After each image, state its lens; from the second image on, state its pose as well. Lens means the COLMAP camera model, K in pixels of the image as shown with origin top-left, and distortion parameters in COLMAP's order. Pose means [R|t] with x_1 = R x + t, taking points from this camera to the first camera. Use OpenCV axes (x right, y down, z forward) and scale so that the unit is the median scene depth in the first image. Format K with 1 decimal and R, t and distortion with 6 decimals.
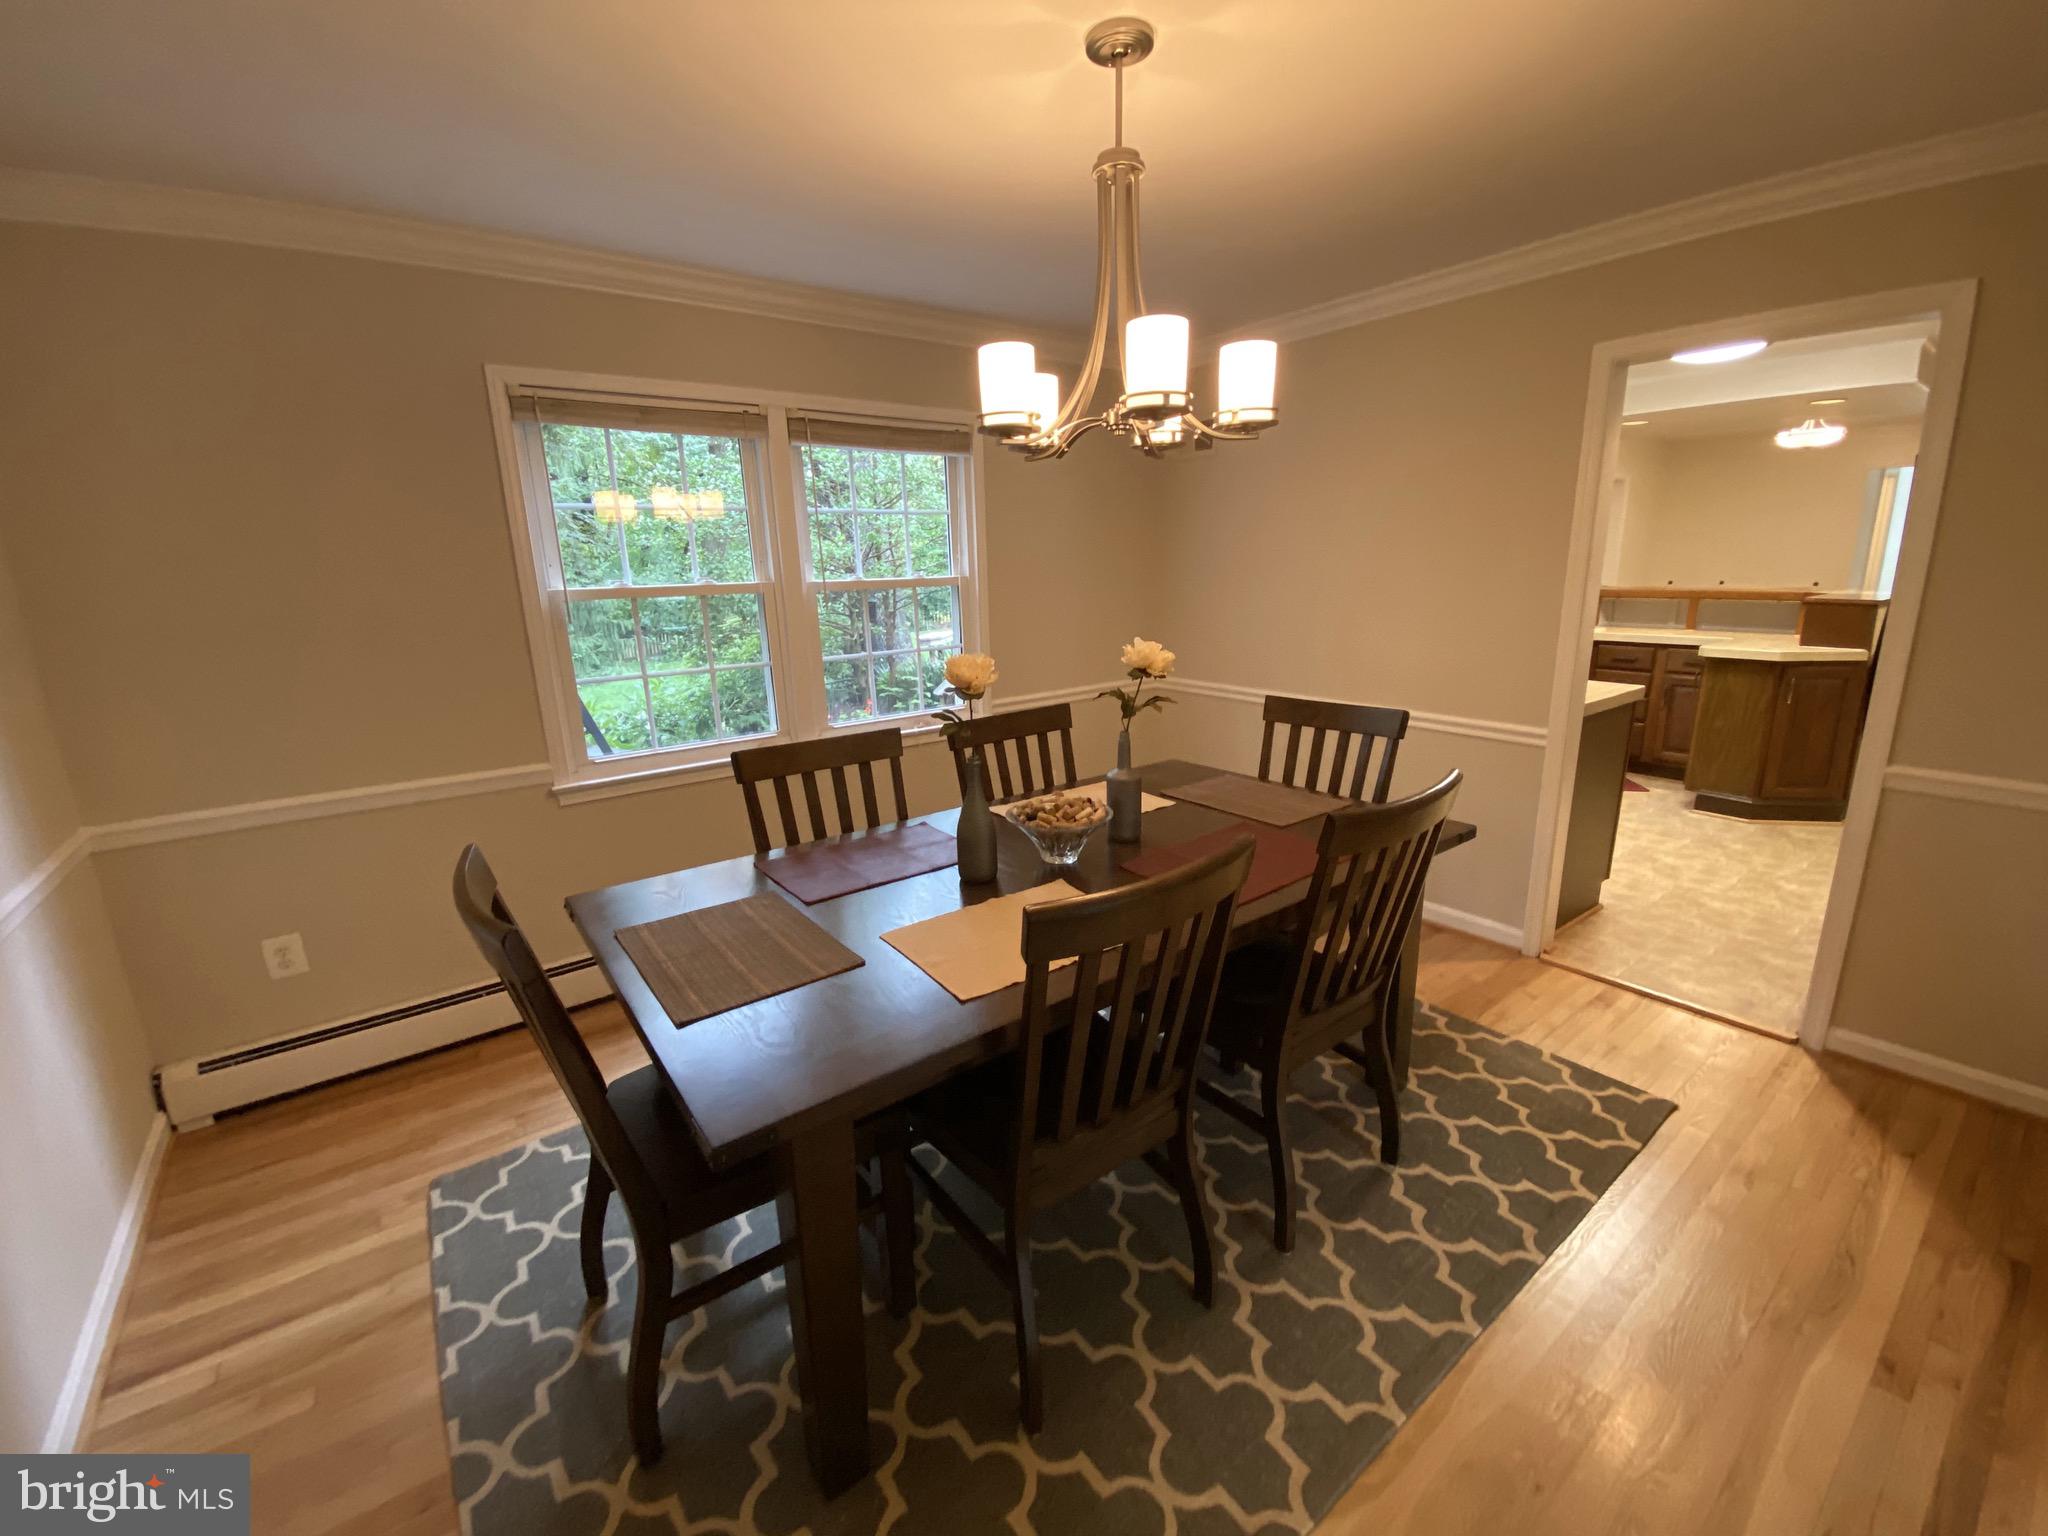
lens RADIAL K [[851.6, 0, 1029.8], [0, 851.6, 775.2], [0, 0, 1]] dist [0.001557, 0.000123]
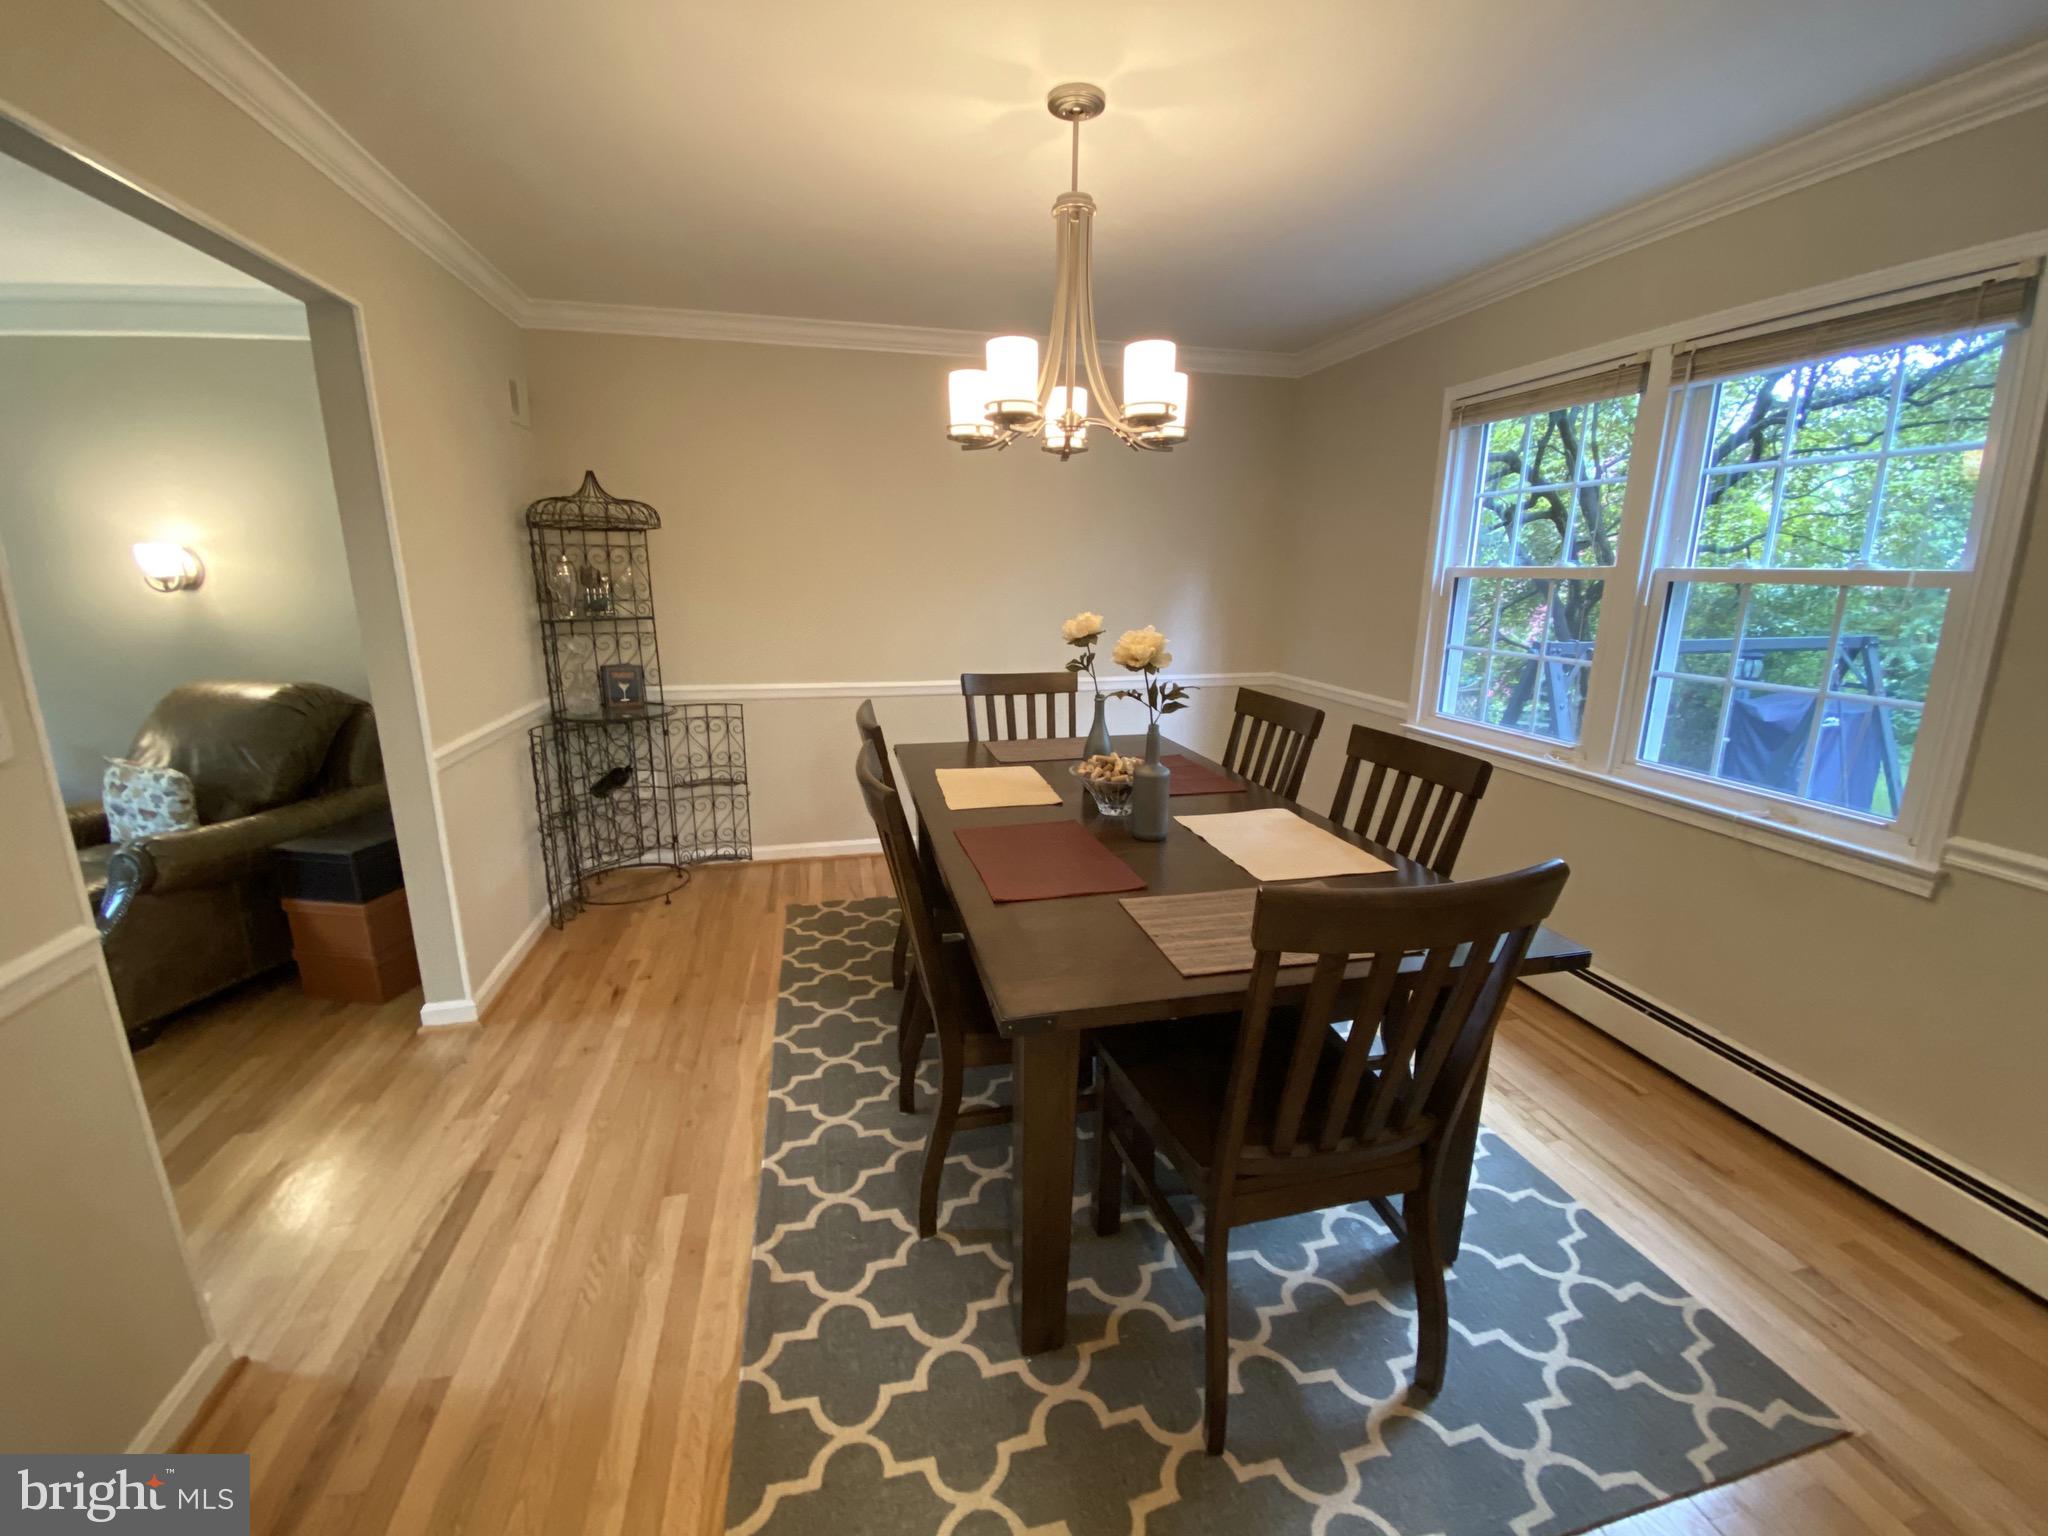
lens RADIAL K [[824.2, 0, 1024.0], [0, 824.2, 768.0], [0, 0, 1]] dist [-0.000088, -0.000134]
pose [[-0.410478, 0.239461, -0.879867, 1.117221], [-0.219980, 0.910401, 0.350397, -0.330349], [0.884938, 0.337384, -0.321023, 1.323840]]
